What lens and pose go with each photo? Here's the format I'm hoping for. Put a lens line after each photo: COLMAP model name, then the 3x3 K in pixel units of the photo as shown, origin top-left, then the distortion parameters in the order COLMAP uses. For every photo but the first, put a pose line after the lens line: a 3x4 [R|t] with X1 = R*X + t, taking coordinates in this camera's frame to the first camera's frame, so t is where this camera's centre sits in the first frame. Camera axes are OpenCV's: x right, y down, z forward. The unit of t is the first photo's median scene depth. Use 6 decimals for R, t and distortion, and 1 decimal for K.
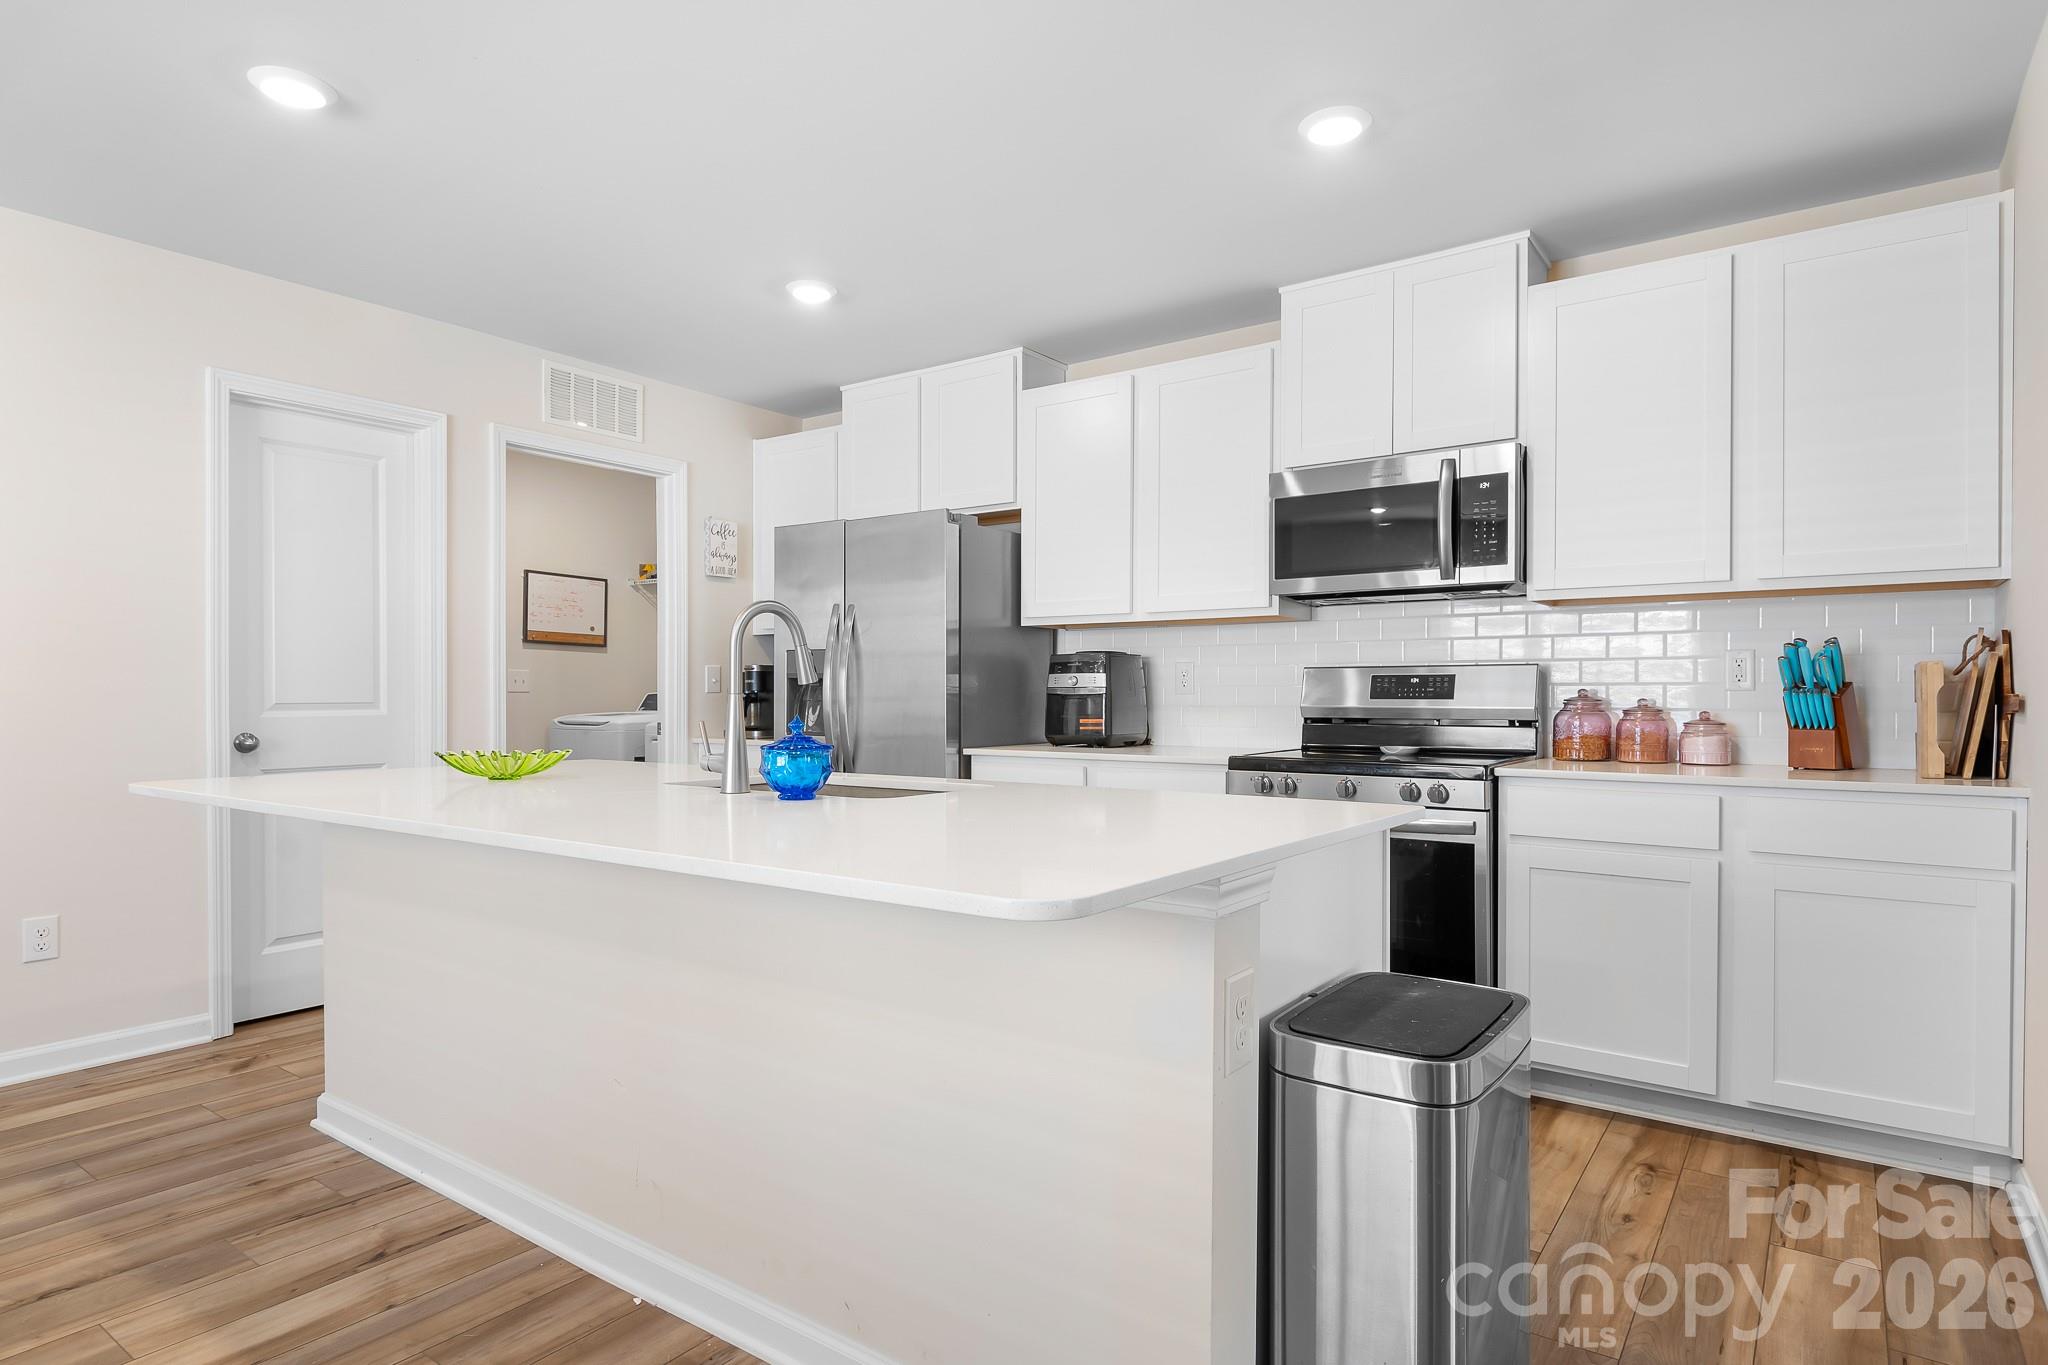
lens RADIAL K [[1111.1, 0, 1024.0], [0, 1111.1, 682.5], [0, 0, 1]] dist [0.007763, -0.001476]
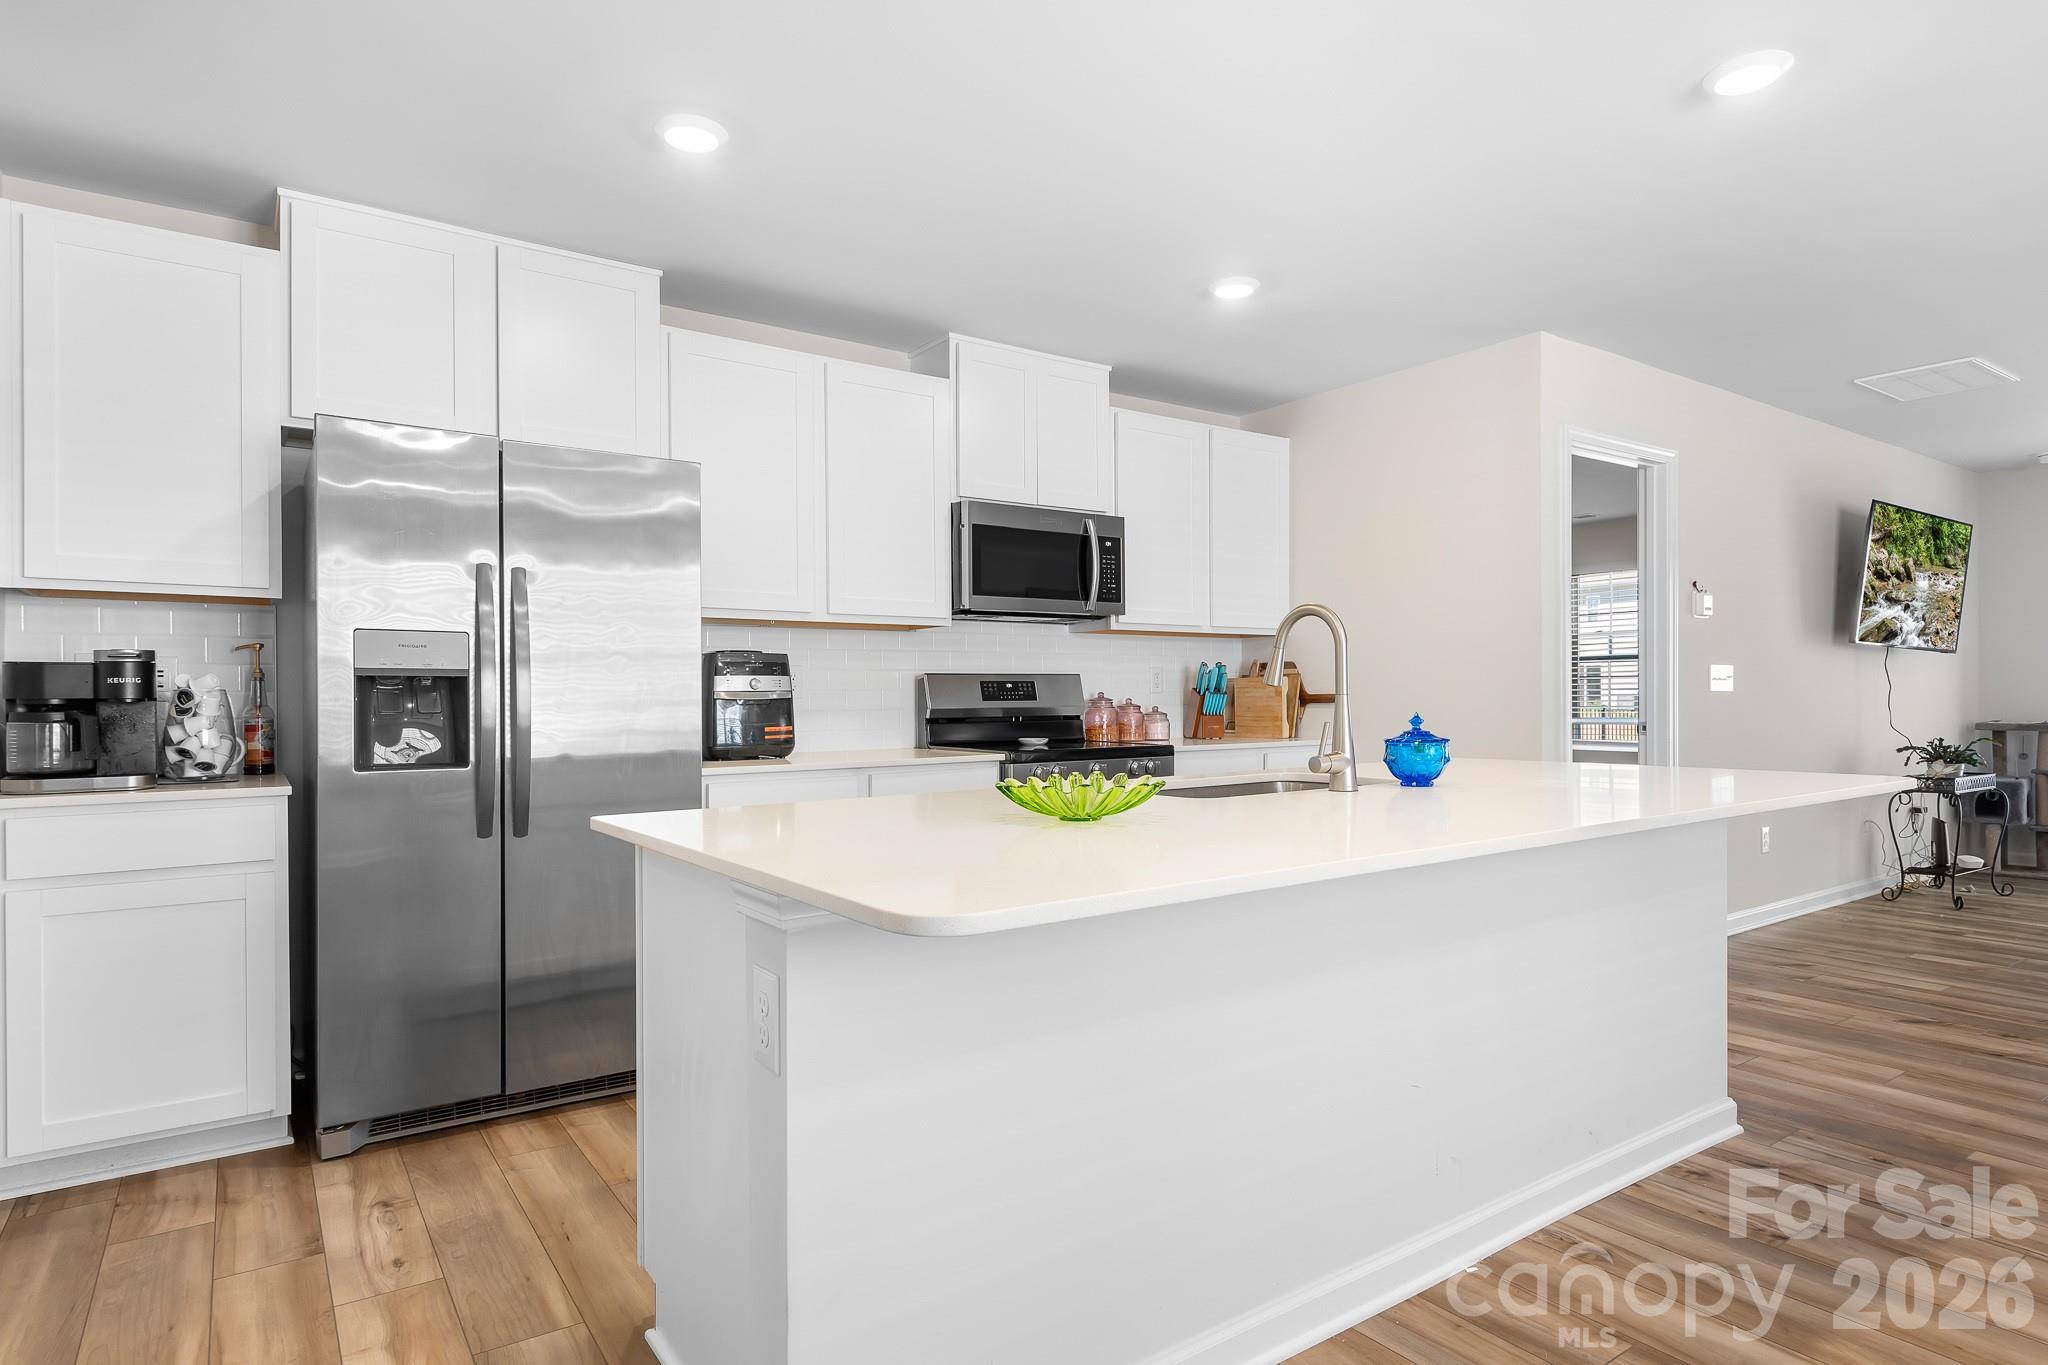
lens RADIAL K [[1111.1, 0, 1024.0], [0, 1111.1, 682.5], [0, 0, 1]] dist [0.007763, -0.001476]
pose [[0.313148, 0.007604, 0.949674, -0.956148], [-0.002088, 0.999971, -0.007318, 0.004462], [-0.949702, 0.000309, 0.313155, 0.688946]]
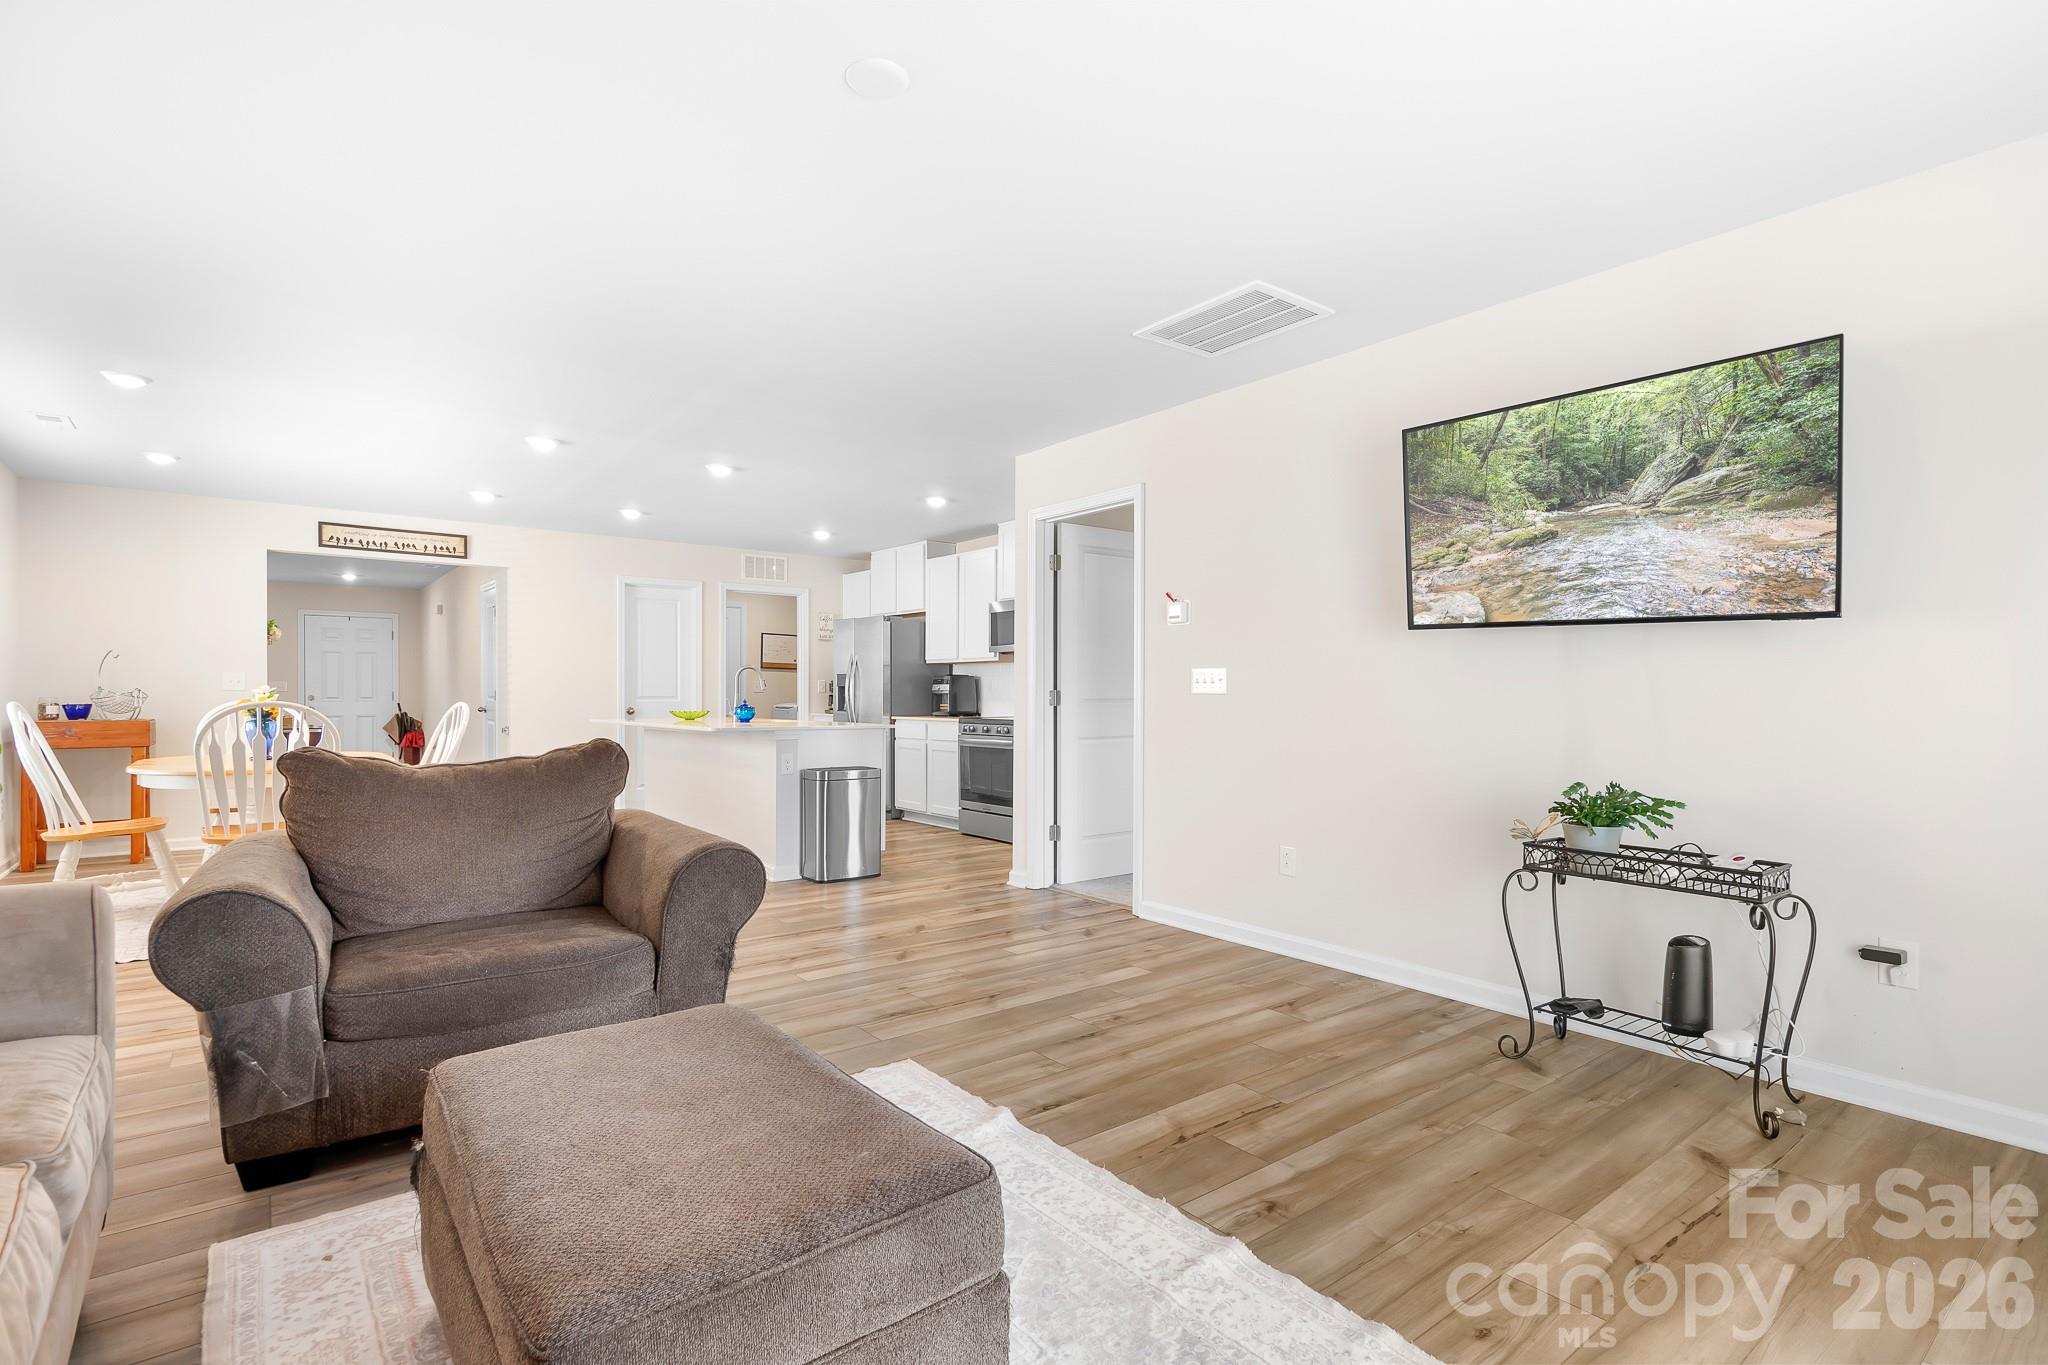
lens RADIAL K [[971.6, 0, 1024.0], [0, 971.6, 682.5], [0, 0, 1]] dist [0.018664, -0.000203]
pose [[0.961345, -0.001289, -0.275344, 1.012224], [0.000612, 0.999997, -0.002545, -0.009171], [0.275346, 0.002278, 0.961343, -1.174579]]
